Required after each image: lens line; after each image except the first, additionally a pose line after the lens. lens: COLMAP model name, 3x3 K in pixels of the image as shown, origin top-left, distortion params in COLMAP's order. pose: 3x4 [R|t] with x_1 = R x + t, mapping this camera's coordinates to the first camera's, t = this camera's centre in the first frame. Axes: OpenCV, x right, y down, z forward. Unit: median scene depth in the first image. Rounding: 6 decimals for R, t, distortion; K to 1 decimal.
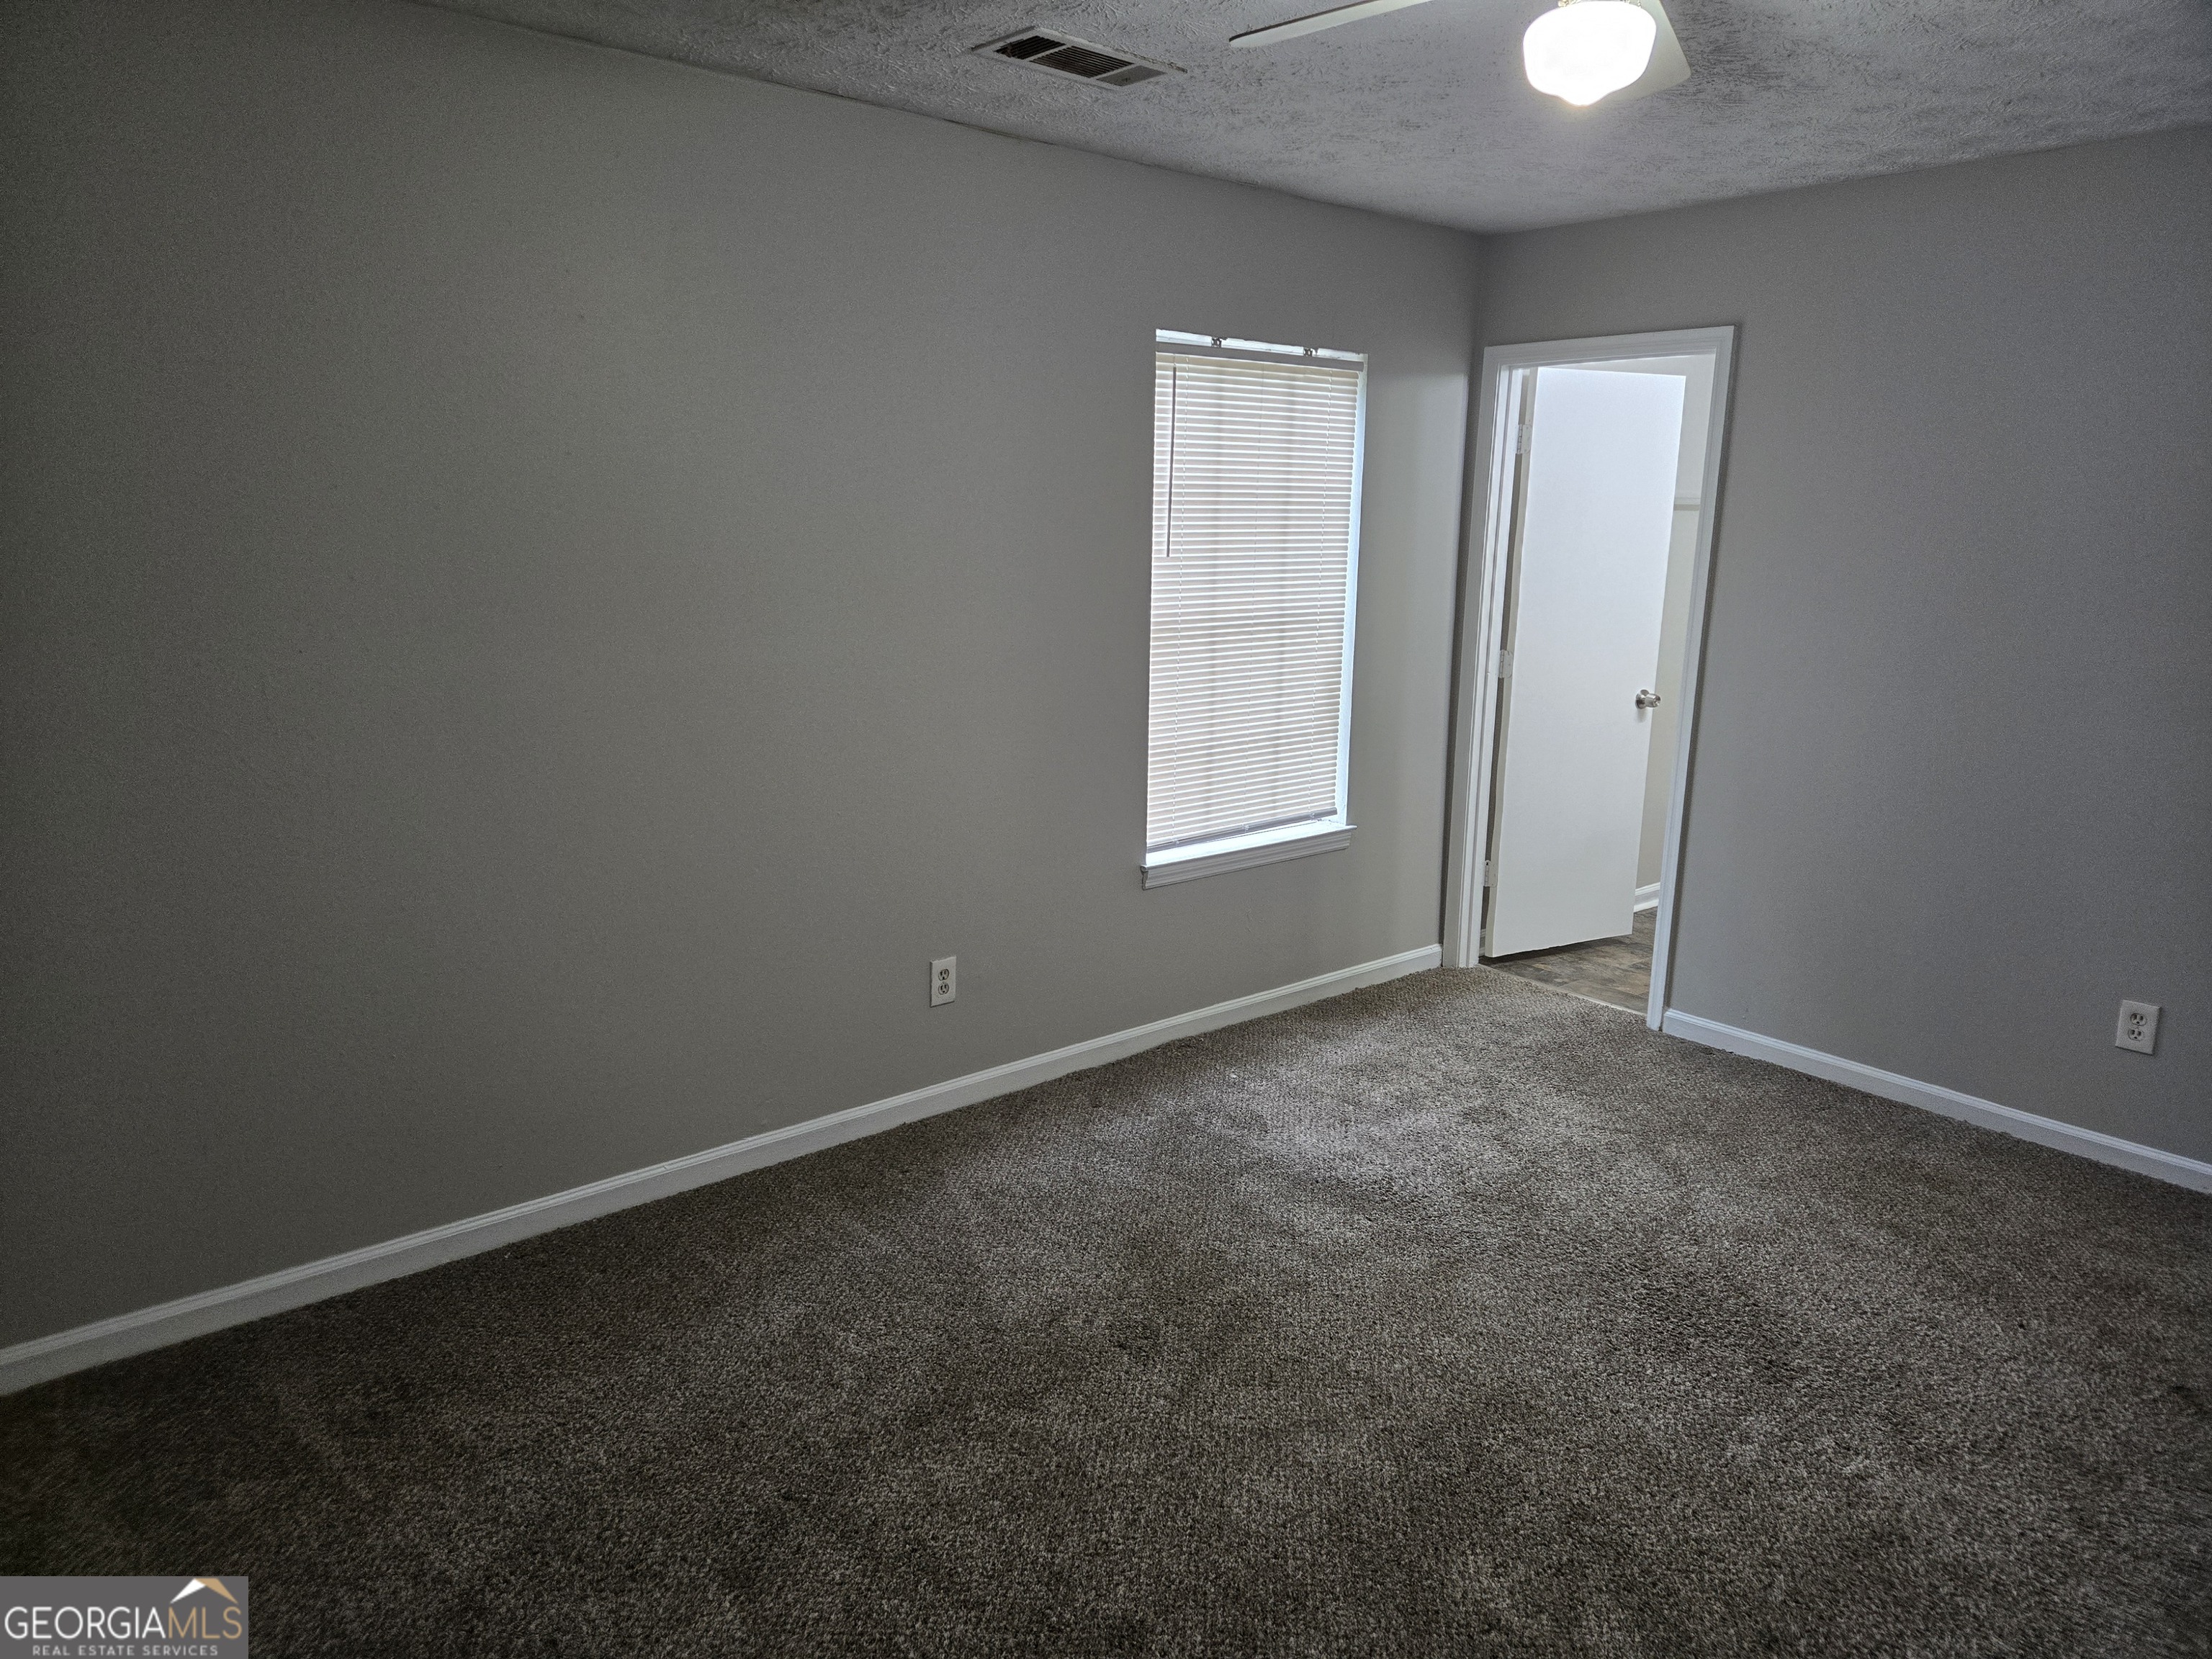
lens RADIAL K [[1473.6, 0, 1095.4], [0, 1473.6, 823.5], [0, 0, 1]] dist [0.092612, -0.069915]
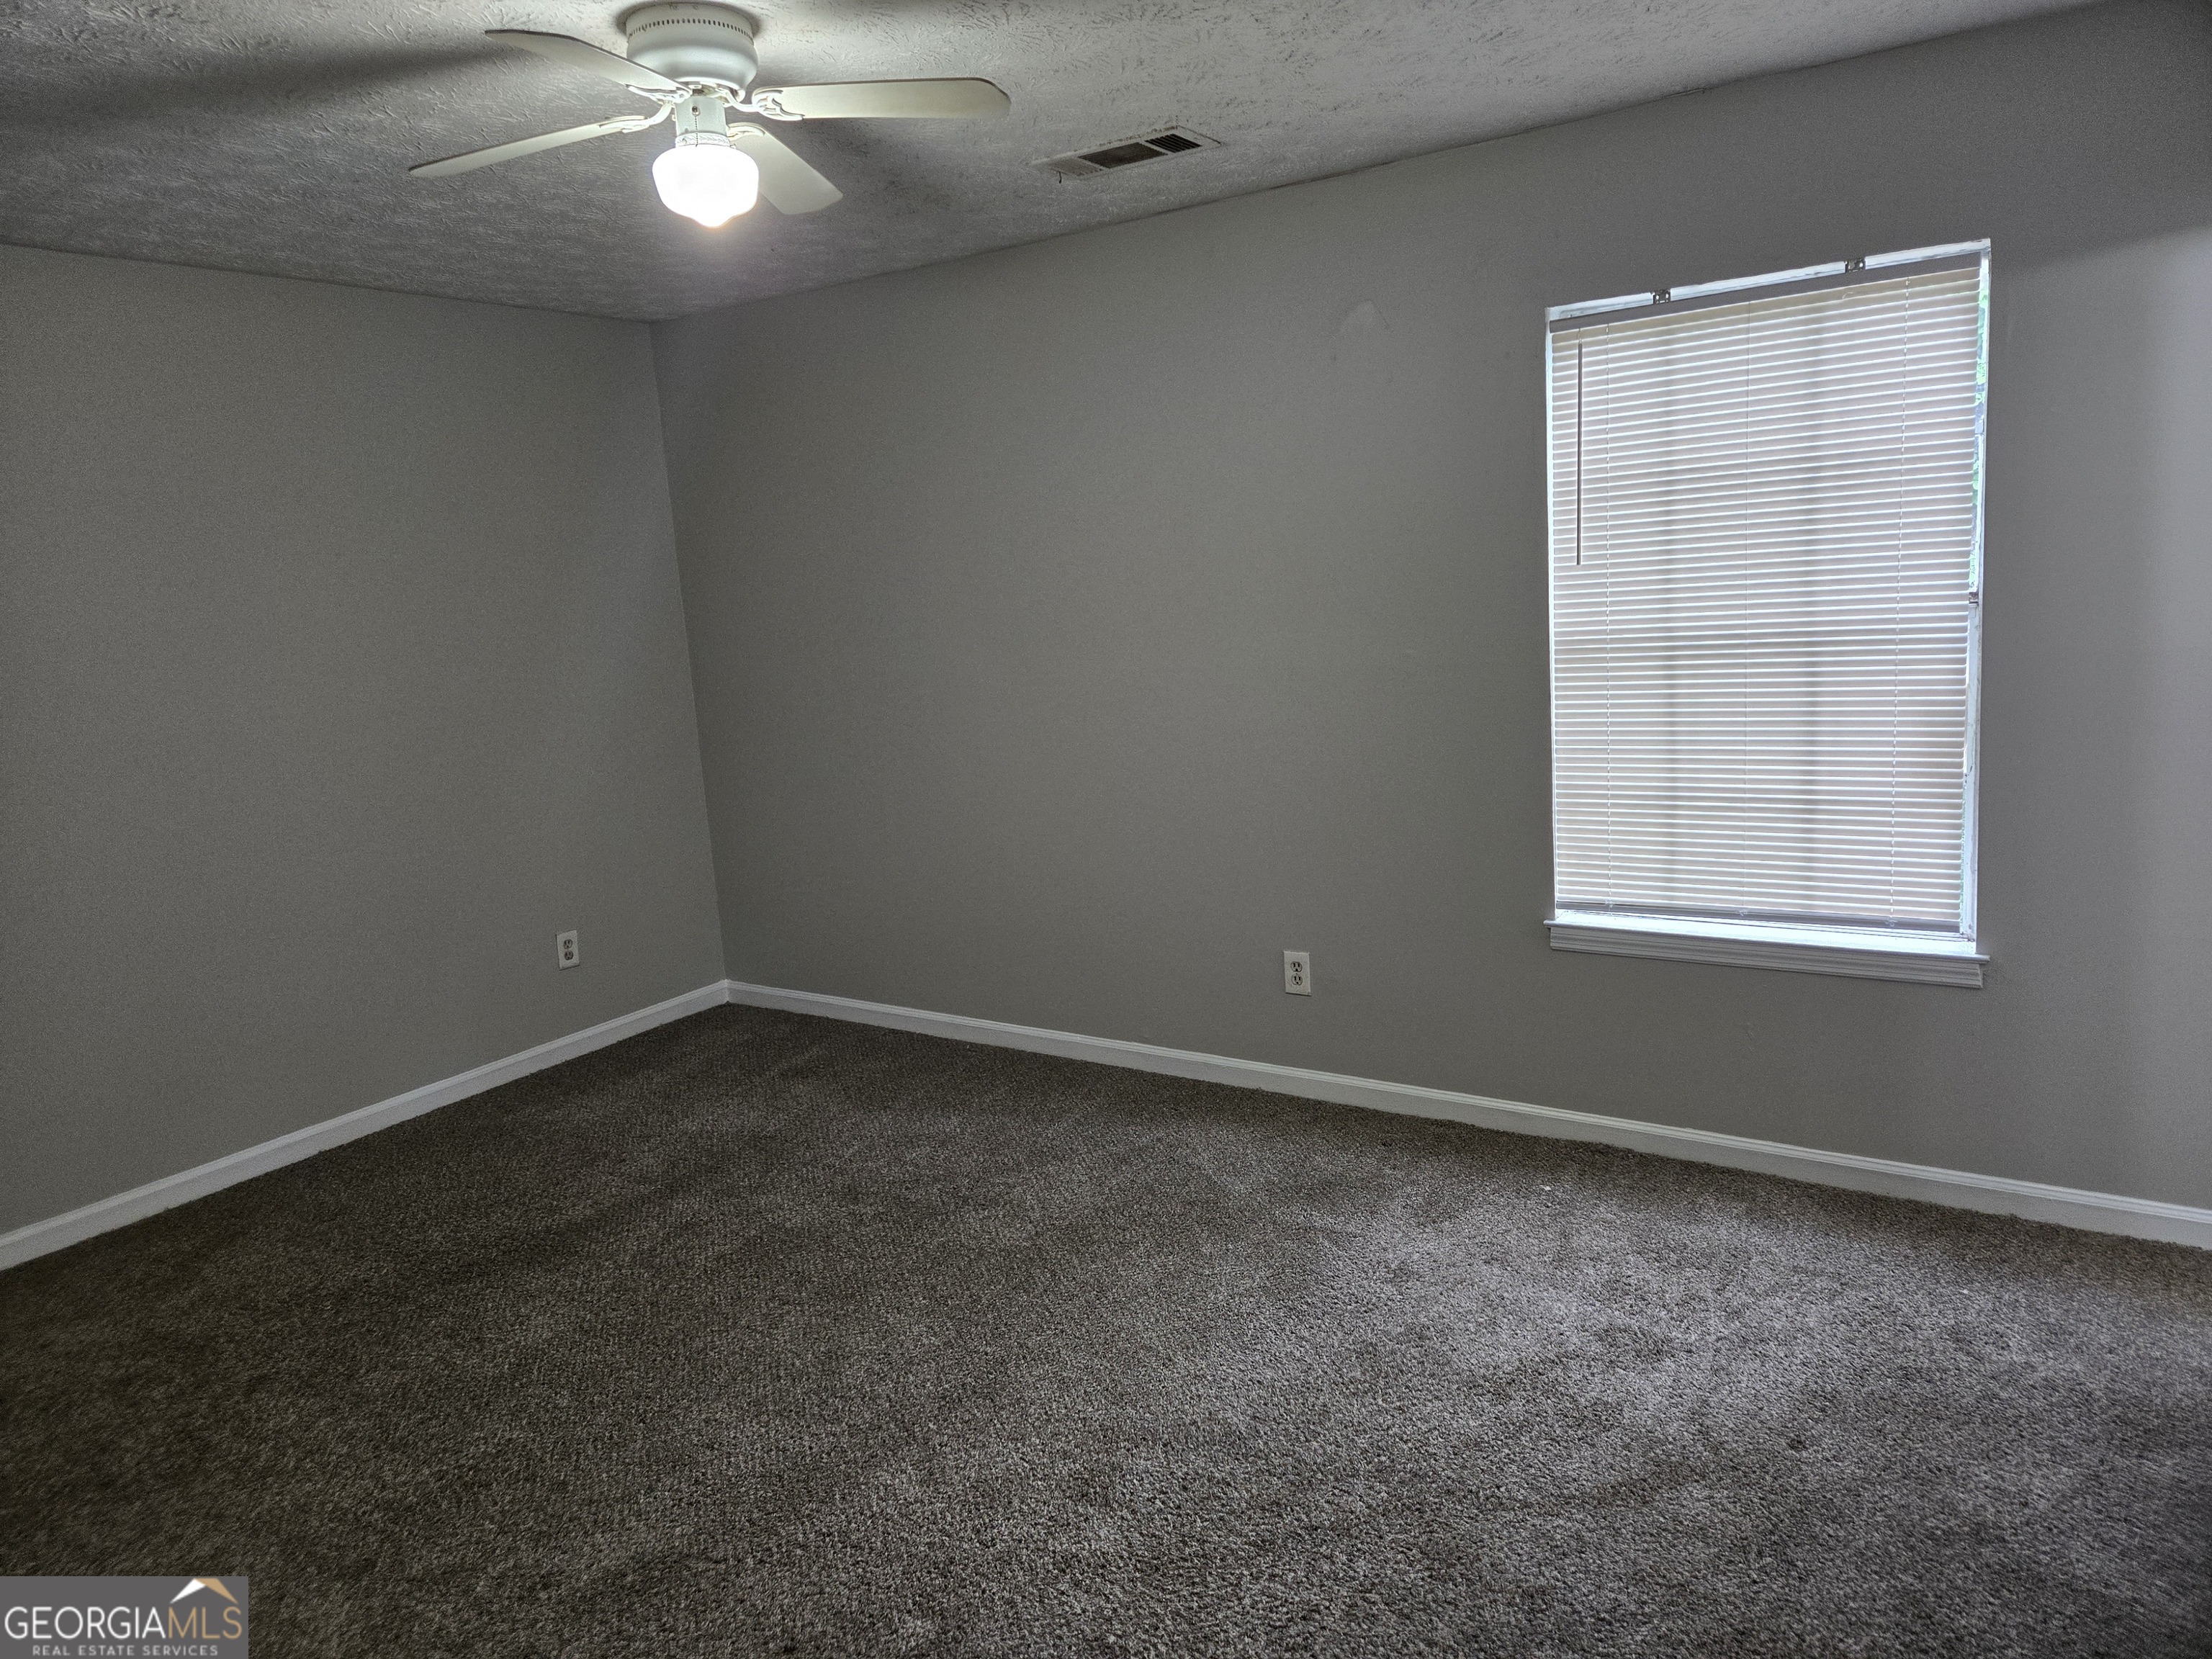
lens RADIAL K [[1473.6, 0, 1095.4], [0, 1473.6, 823.5], [0, 0, 1]] dist [0.092612, -0.069915]
pose [[0.275707, 0.129225, -0.952516, 0.788451], [-0.135750, 0.986225, 0.094505, -0.074745], [0.951608, 0.103248, 0.289451, 0.488227]]
